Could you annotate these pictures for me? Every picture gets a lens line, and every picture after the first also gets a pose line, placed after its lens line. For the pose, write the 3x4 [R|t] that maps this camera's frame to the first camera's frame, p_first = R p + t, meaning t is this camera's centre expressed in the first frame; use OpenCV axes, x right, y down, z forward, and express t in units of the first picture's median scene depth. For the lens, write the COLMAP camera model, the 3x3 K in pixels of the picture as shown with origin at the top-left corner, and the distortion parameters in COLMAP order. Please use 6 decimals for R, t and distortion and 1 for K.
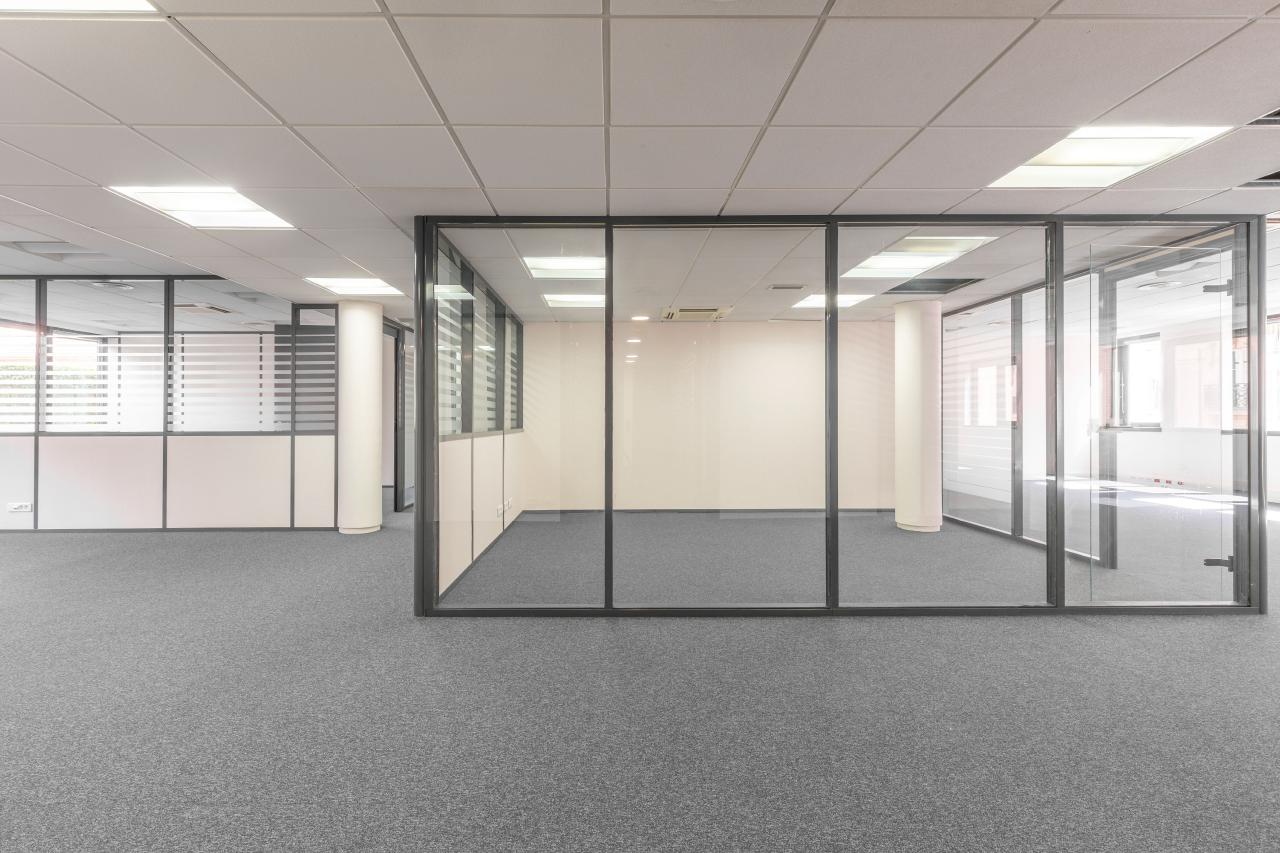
lens RADIAL K [[581.3, 0, 618.3], [0, 581.3, 414.8], [0, 0, 1]] dist [-0.003251, -0.000390]
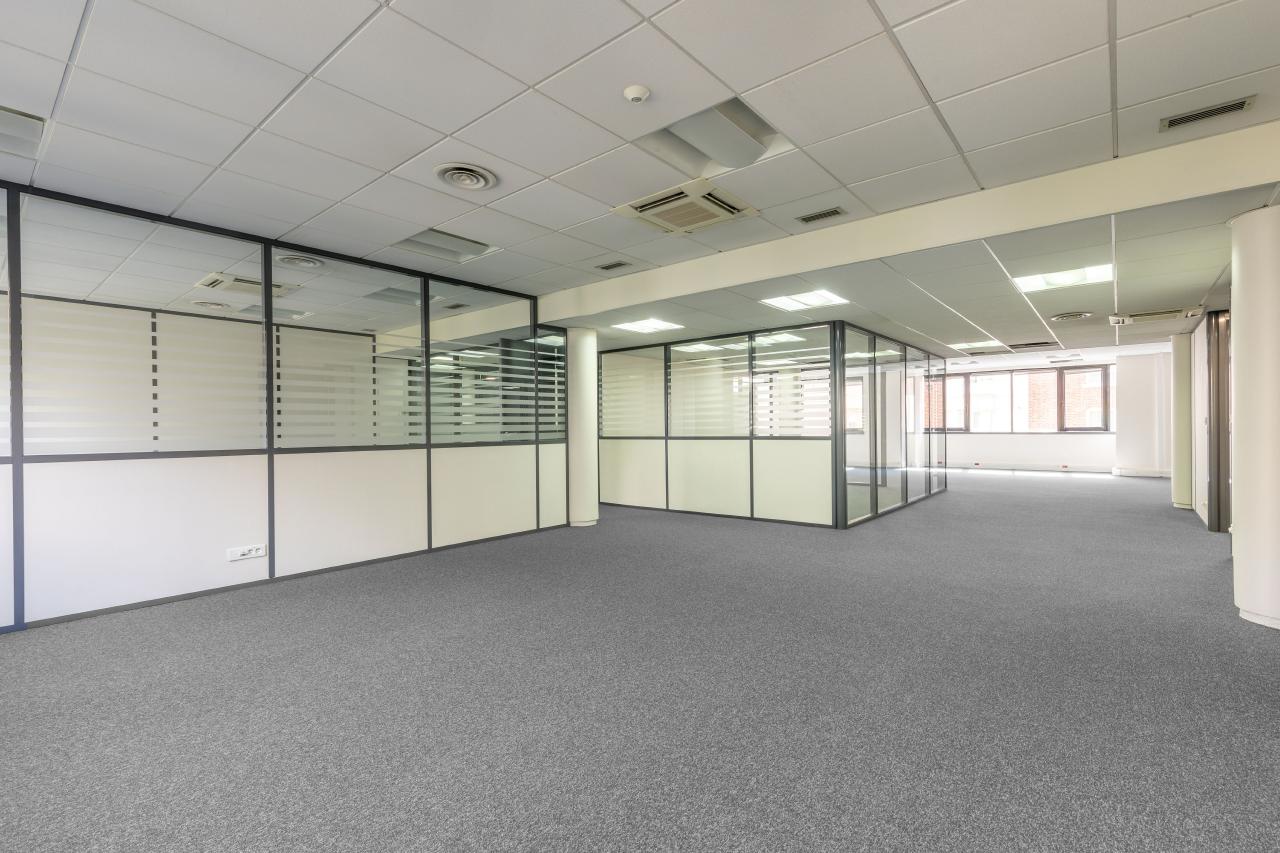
lens RADIAL K [[582.8, 0, 640.7], [0, 582.8, 430.7], [0, 0, 1]] dist [0.003076, 0.000136]
pose [[0.648177, -0.008224, 0.761446, -1.273324], [0.007023, 0.999964, 0.004821, 0.006345], [-0.761458, 0.002223, 0.648211, 0.146578]]
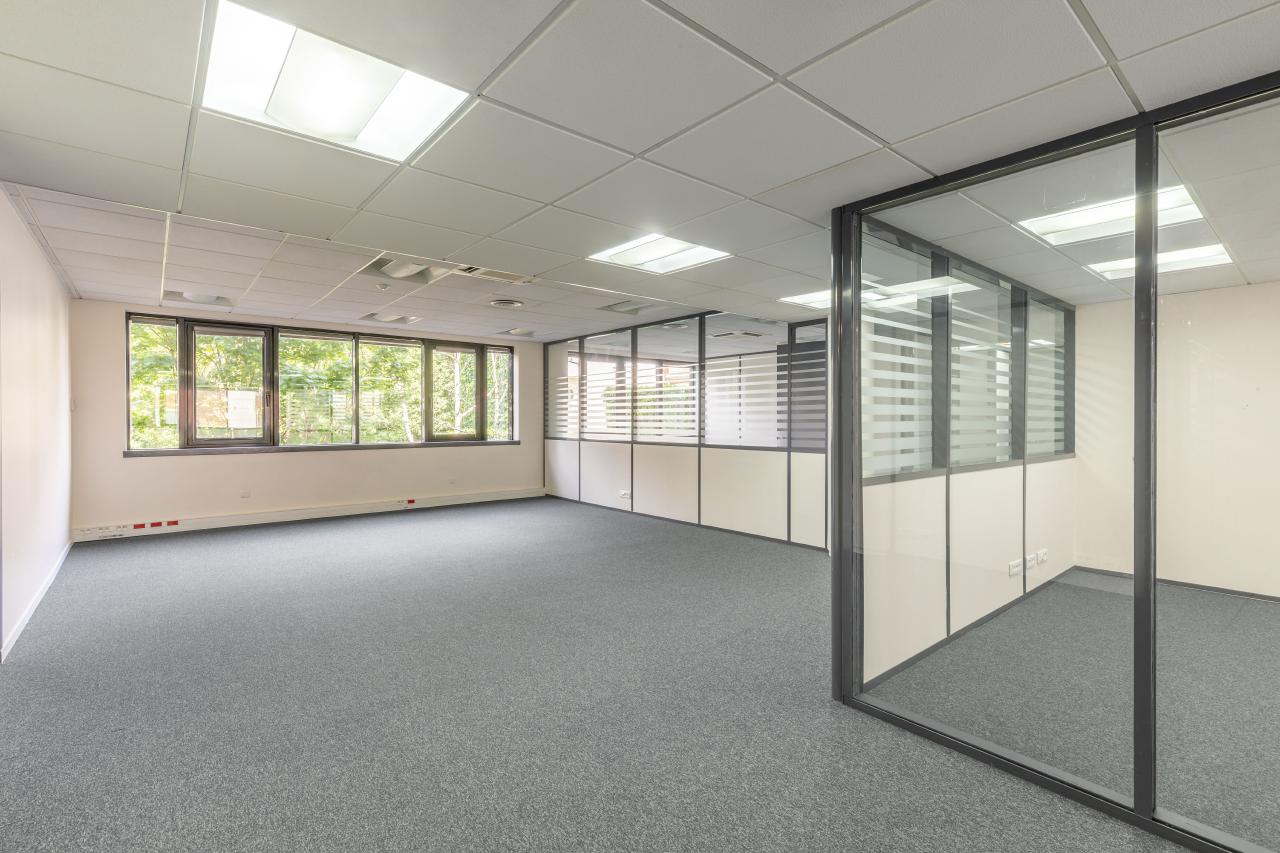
lens RADIAL K [[576.4, 0, 642.4], [0, 576.4, 417.2], [0, 0, 1]] dist [0.011700, -0.000201]
pose [[0.638516, 0.000379, -0.769608, 0.059356], [0.001873, 0.999996, 0.002046, -0.028613], [0.769606, -0.002748, 0.638513, 0.149092]]
